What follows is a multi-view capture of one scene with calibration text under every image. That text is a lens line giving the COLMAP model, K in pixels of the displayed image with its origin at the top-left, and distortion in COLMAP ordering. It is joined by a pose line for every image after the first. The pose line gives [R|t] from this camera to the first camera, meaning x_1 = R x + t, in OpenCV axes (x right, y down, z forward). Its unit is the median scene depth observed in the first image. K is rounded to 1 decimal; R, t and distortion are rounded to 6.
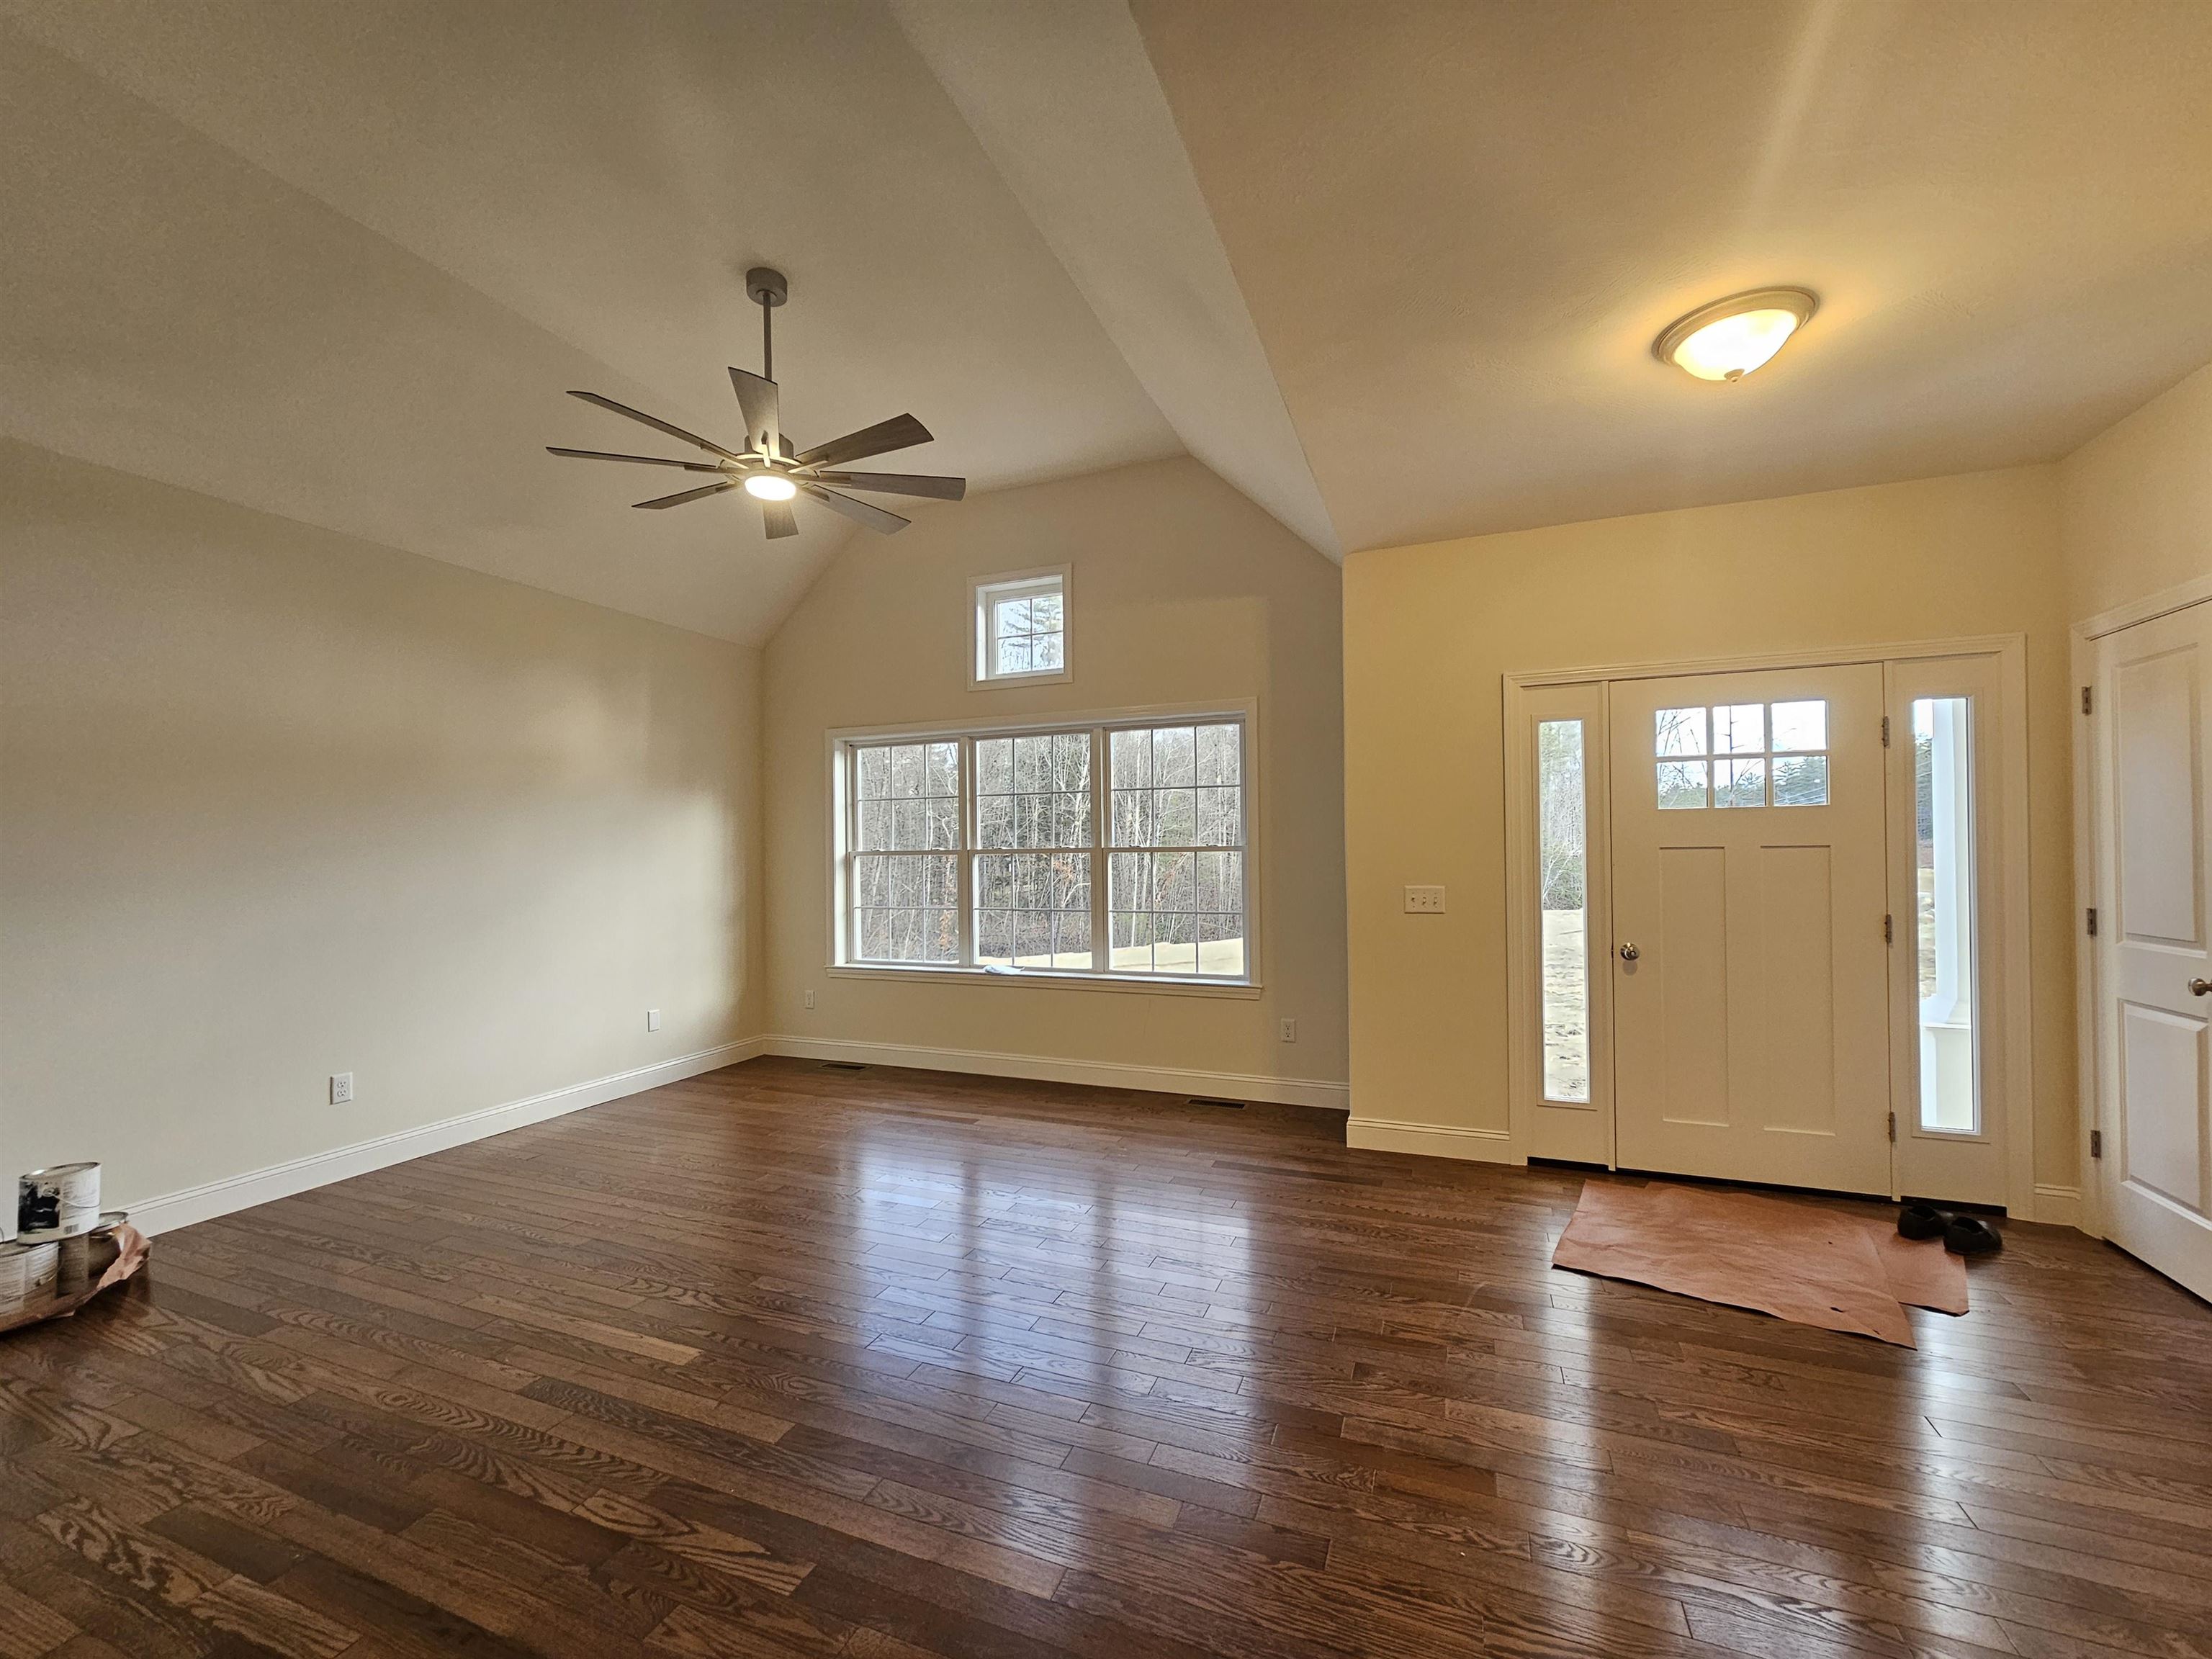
lens RADIAL K [[903.3, 0, 1105.1], [0, 903.3, 841.5], [0, 0, 1]] dist [0.001380, 0.000844]
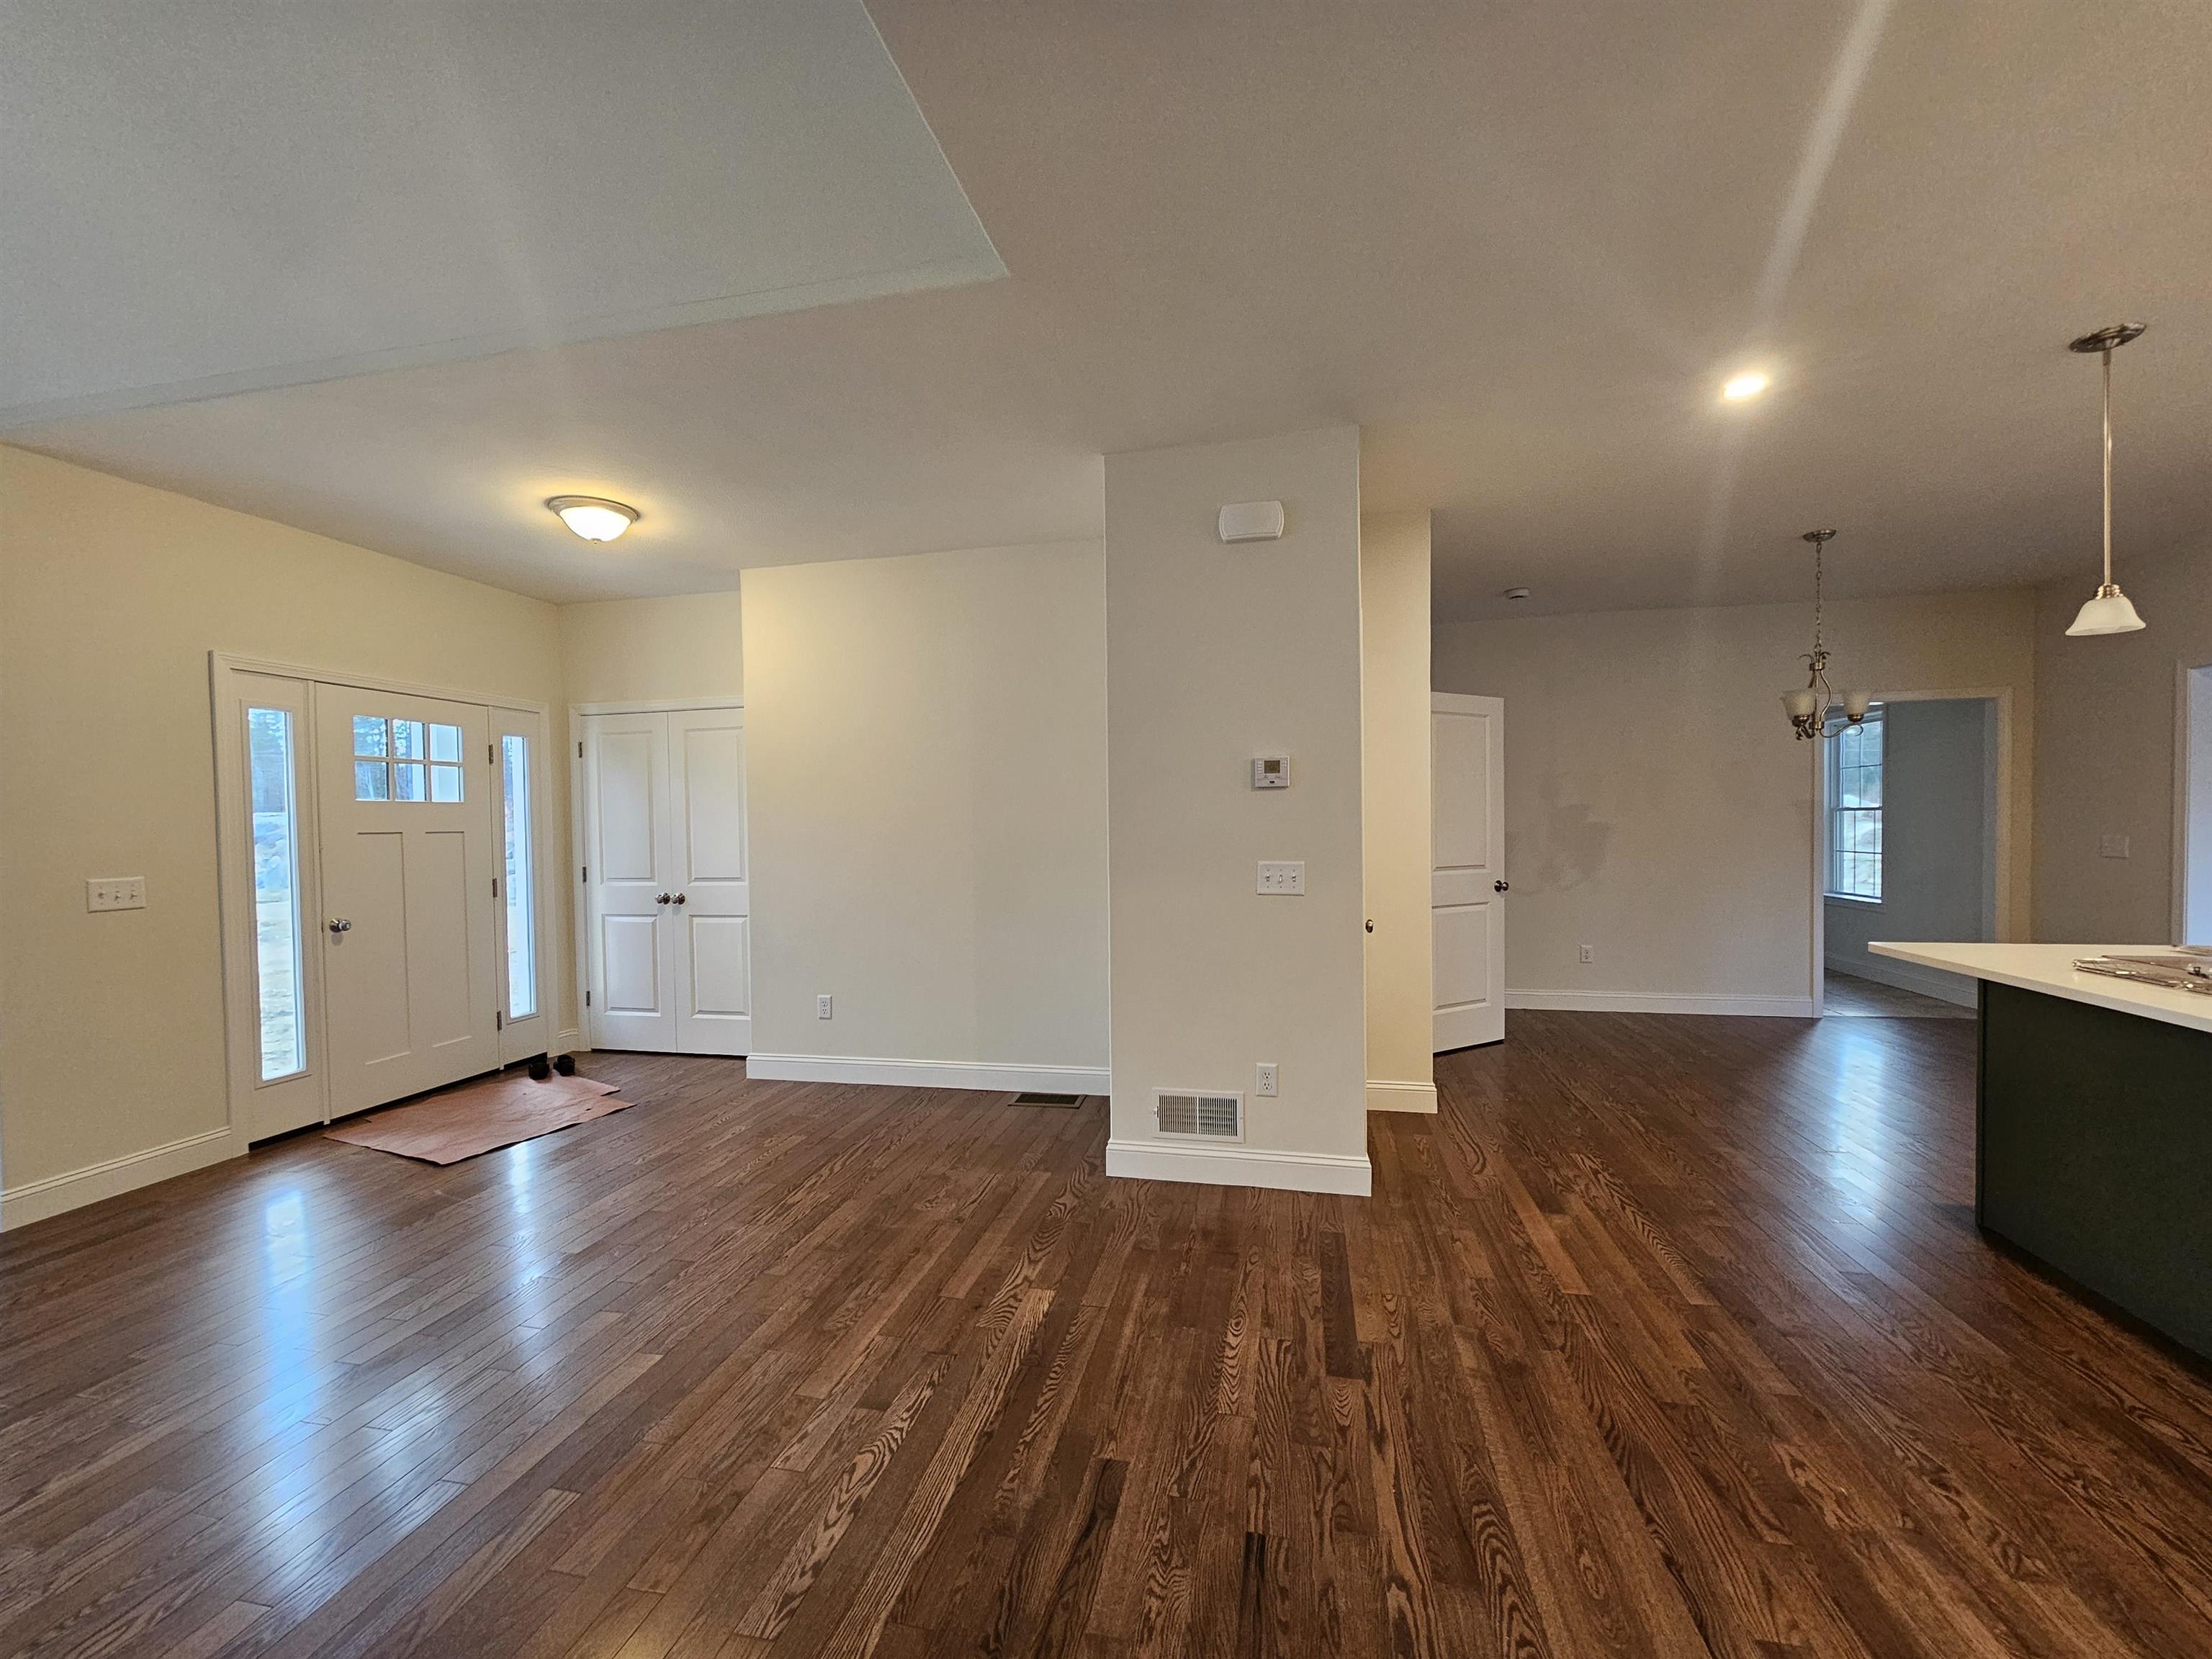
lens RADIAL K [[903.3, 0, 1105.1], [0, 903.3, 841.5], [0, 0, 1]] dist [0.001380, 0.000844]
pose [[-0.171736, -0.005742, 0.985126, -0.713583], [0.004053, 0.999970, 0.006535, 0.014352], [-0.985135, 0.005115, -0.171707, 0.254563]]
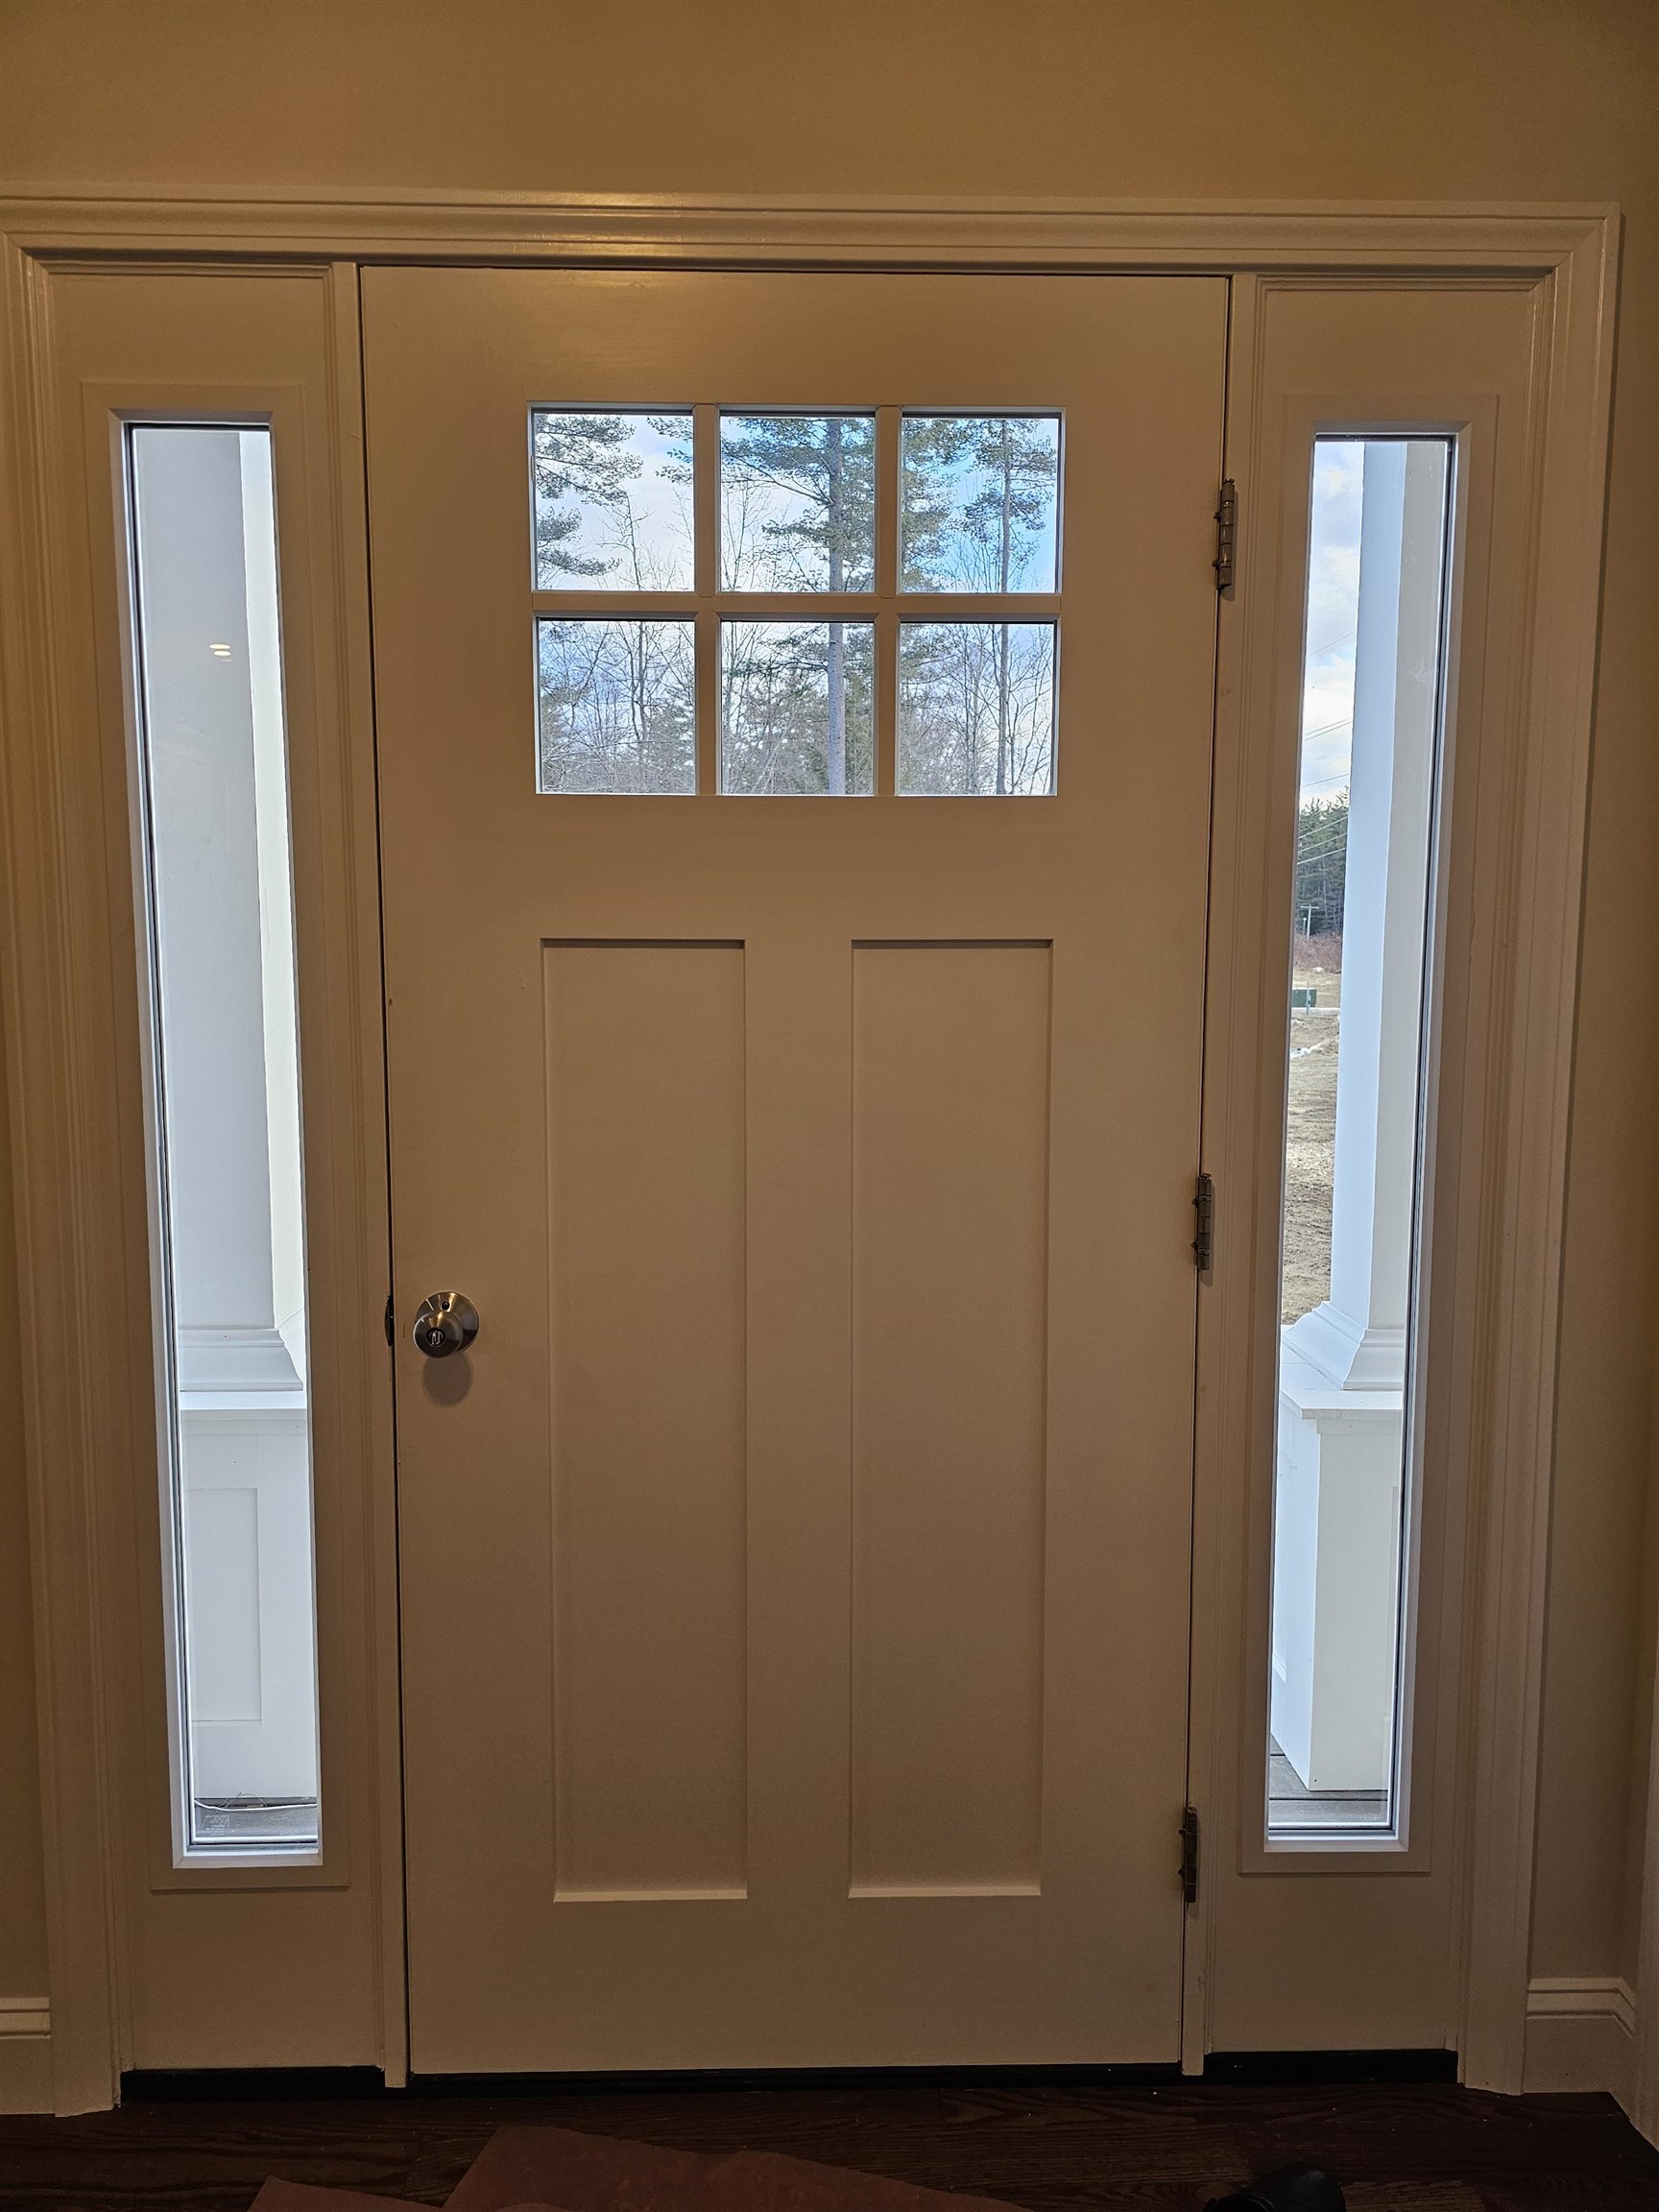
lens RADIAL K [[1479.5, 0, 778.1], [0, 1479.5, 1100.1], [0, 0, 1]] dist [0.007524, 0.000364]
pose [[0.923152, -0.026584, 0.383514, 0.515083], [-0.011036, 0.995362, 0.095562, 0.011009], [-0.384276, -0.092451, 0.918578, 0.571113]]
